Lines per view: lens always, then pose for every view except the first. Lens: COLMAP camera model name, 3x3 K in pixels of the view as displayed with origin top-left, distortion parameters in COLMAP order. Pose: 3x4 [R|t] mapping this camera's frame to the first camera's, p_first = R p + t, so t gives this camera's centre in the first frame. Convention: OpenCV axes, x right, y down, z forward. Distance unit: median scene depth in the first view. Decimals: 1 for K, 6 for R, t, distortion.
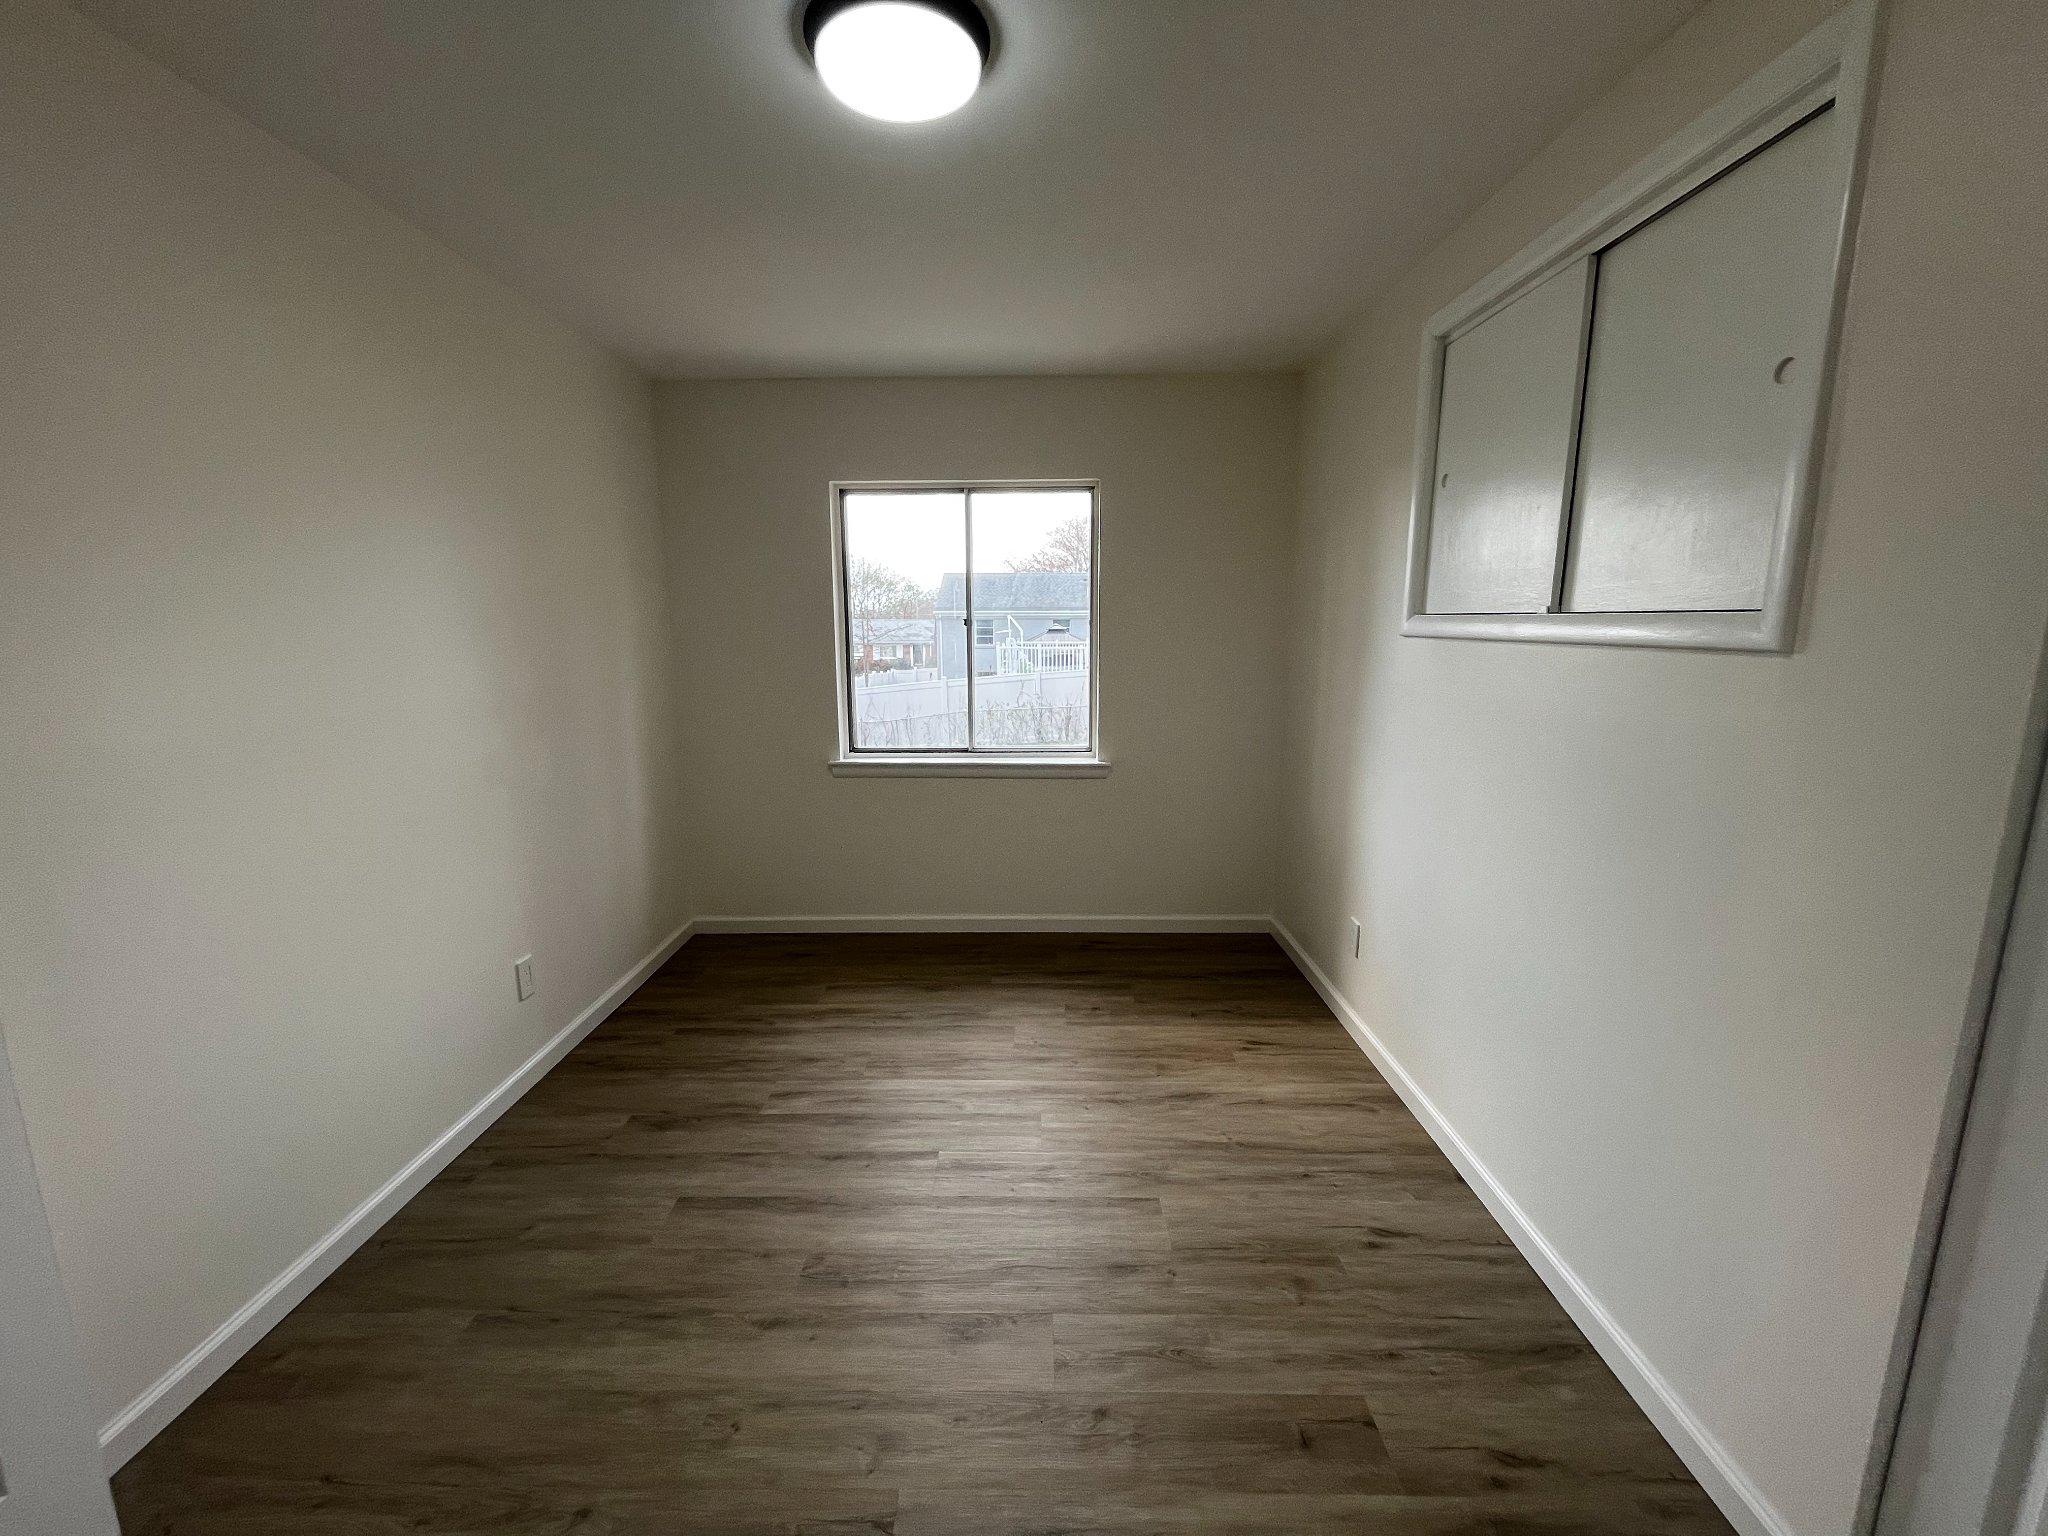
lens RADIAL K [[831.3, 0, 1010.6], [0, 831.3, 762.8], [0, 0, 1]] dist [-0.003378, 0.000207]
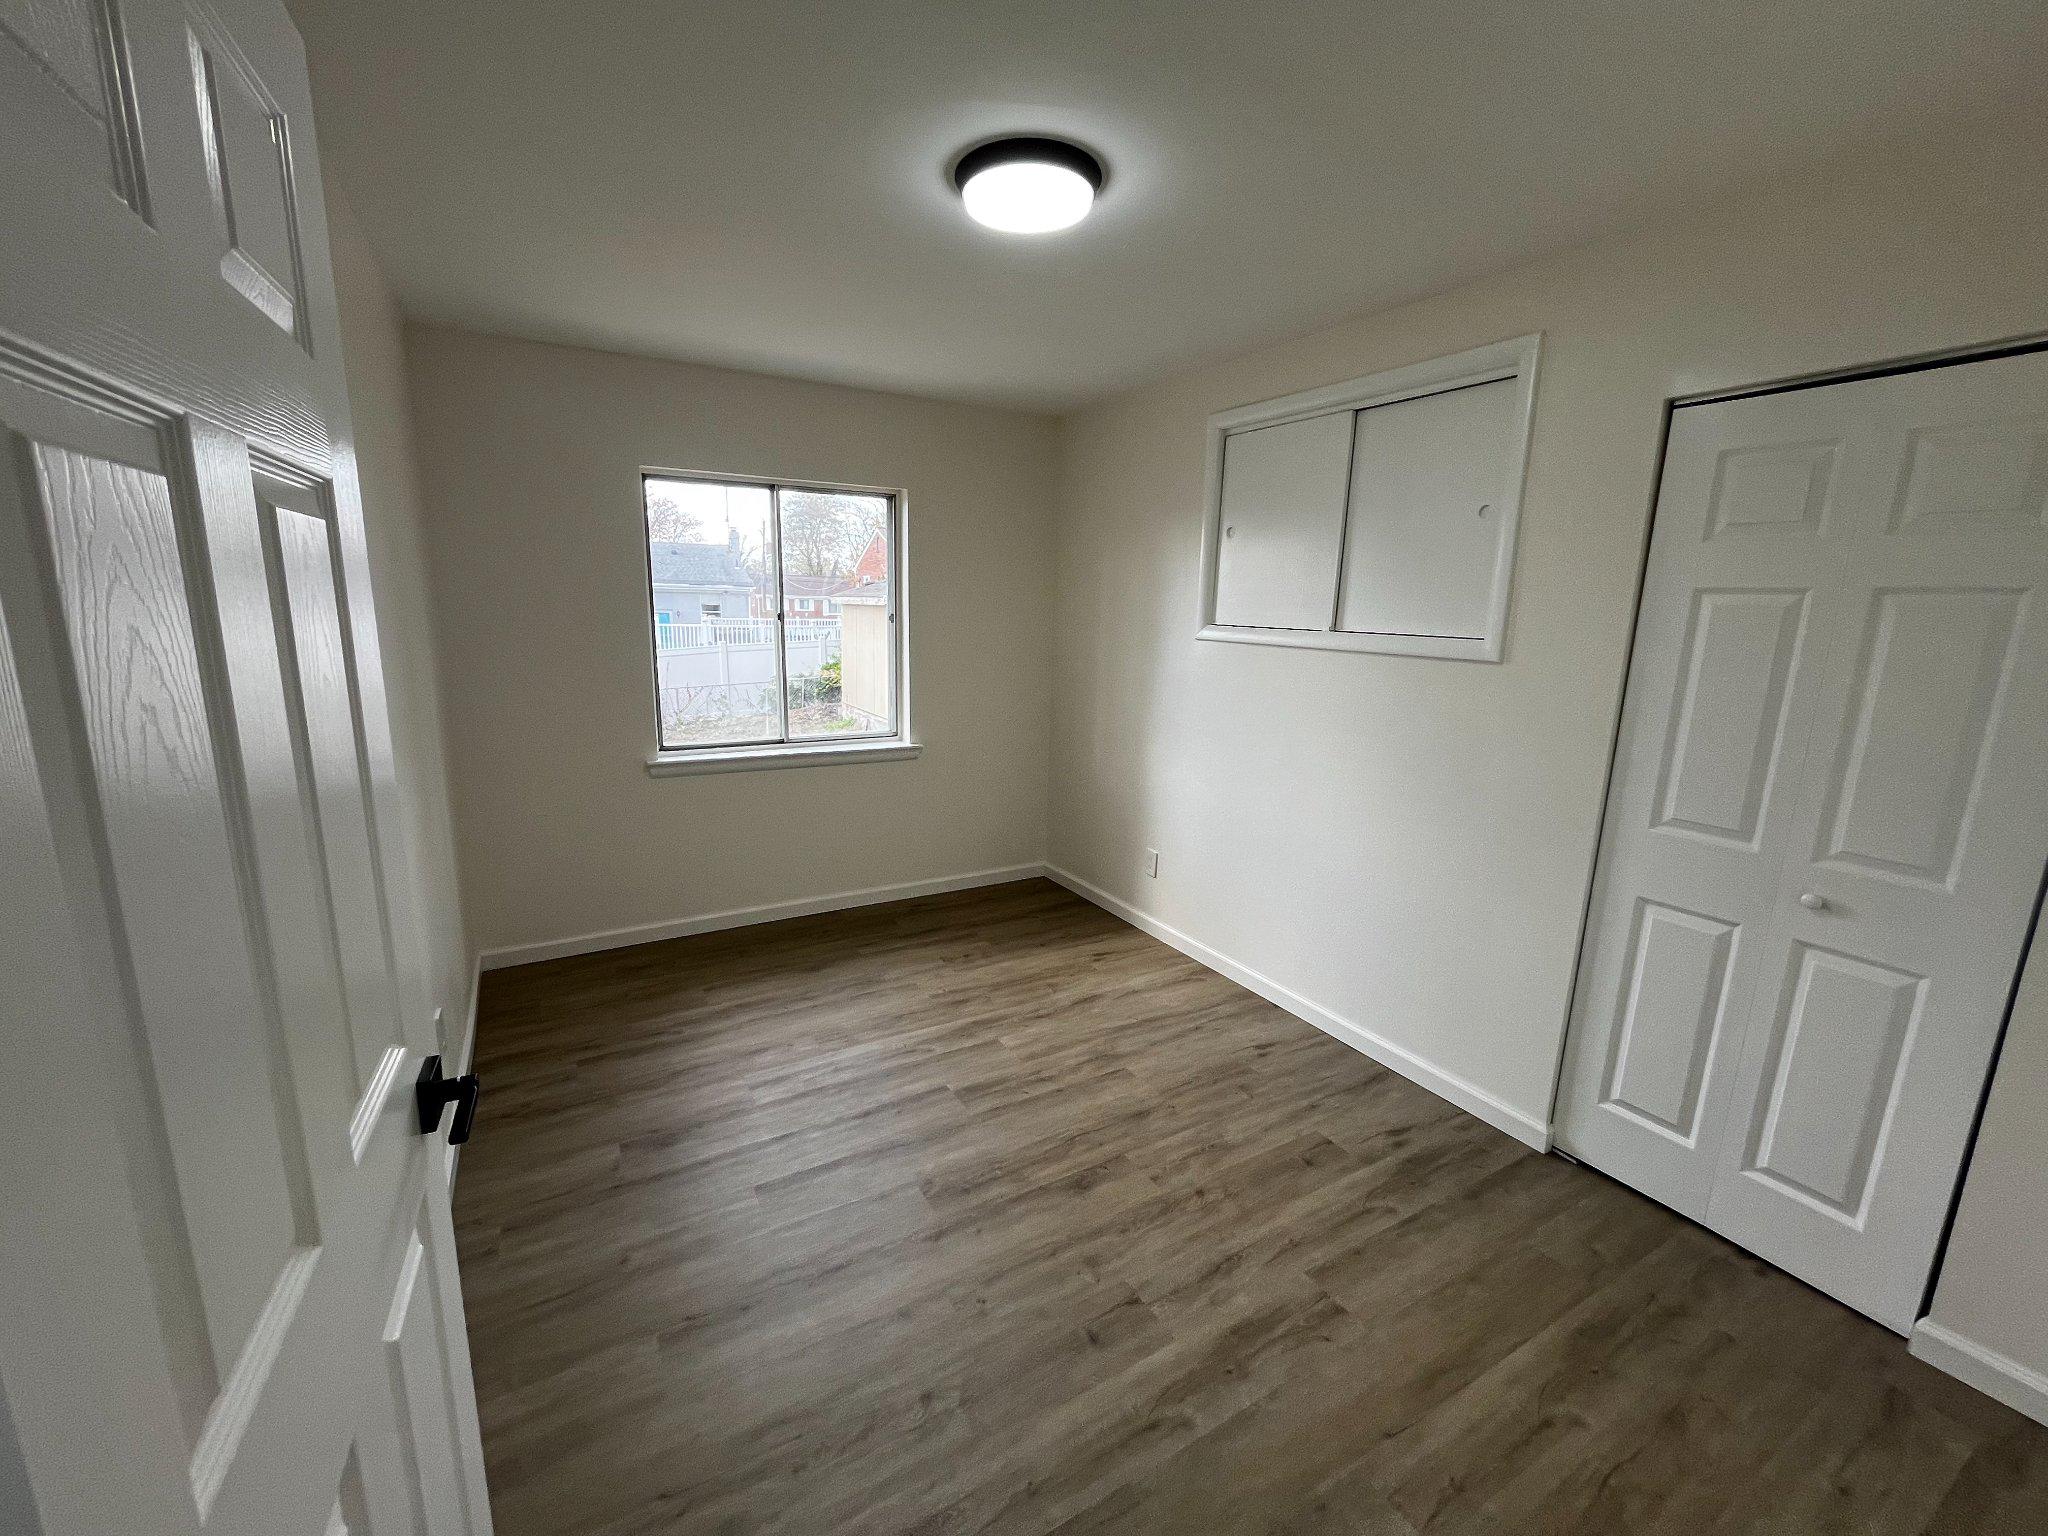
lens RADIAL K [[831.3, 0, 1013.3], [0, 831.3, 762.4], [0, 0, 1]] dist [-0.003378, 0.000207]
pose [[0.861266, -0.072517, 0.502954, -0.515107], [0.058872, 0.997340, 0.042986, -0.026425], [-0.504733, -0.007412, 0.863244, -0.046629]]
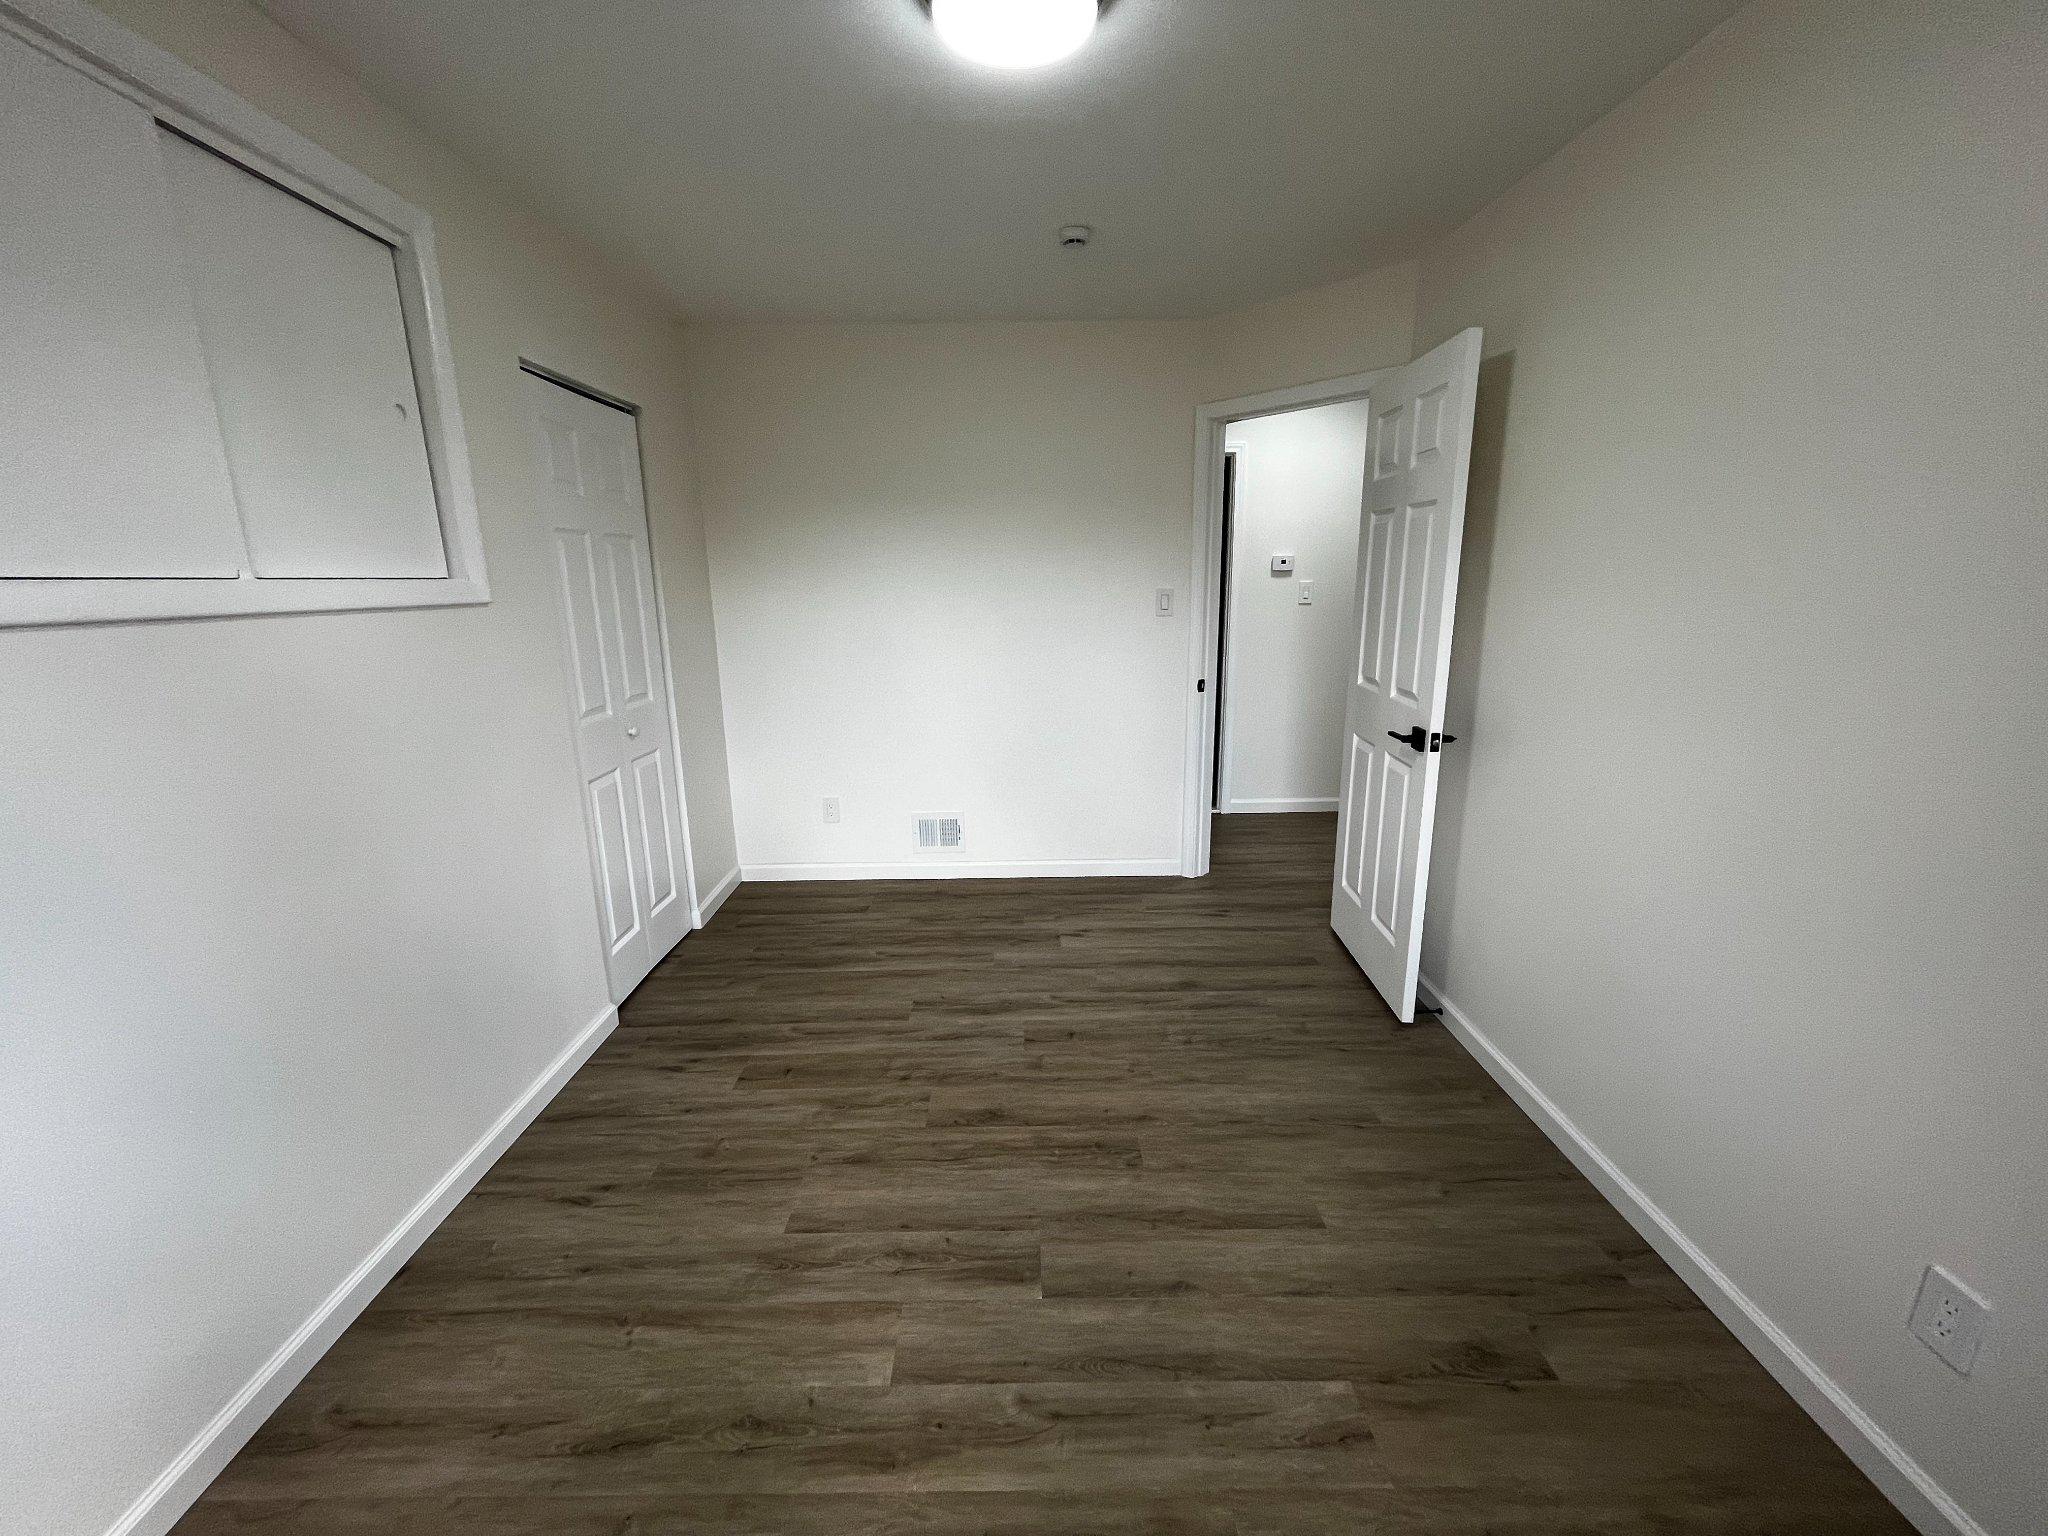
lens RADIAL K [[831.3, 0, 1019.4], [0, 831.3, 771.3], [0, 0, 1]] dist [-0.003378, 0.000207]
pose [[-0.999543, 0.025902, -0.015560, -0.061659], [0.017818, 0.921147, 0.388807, -0.231119], [0.024404, 0.388352, -0.921188, 1.377429]]
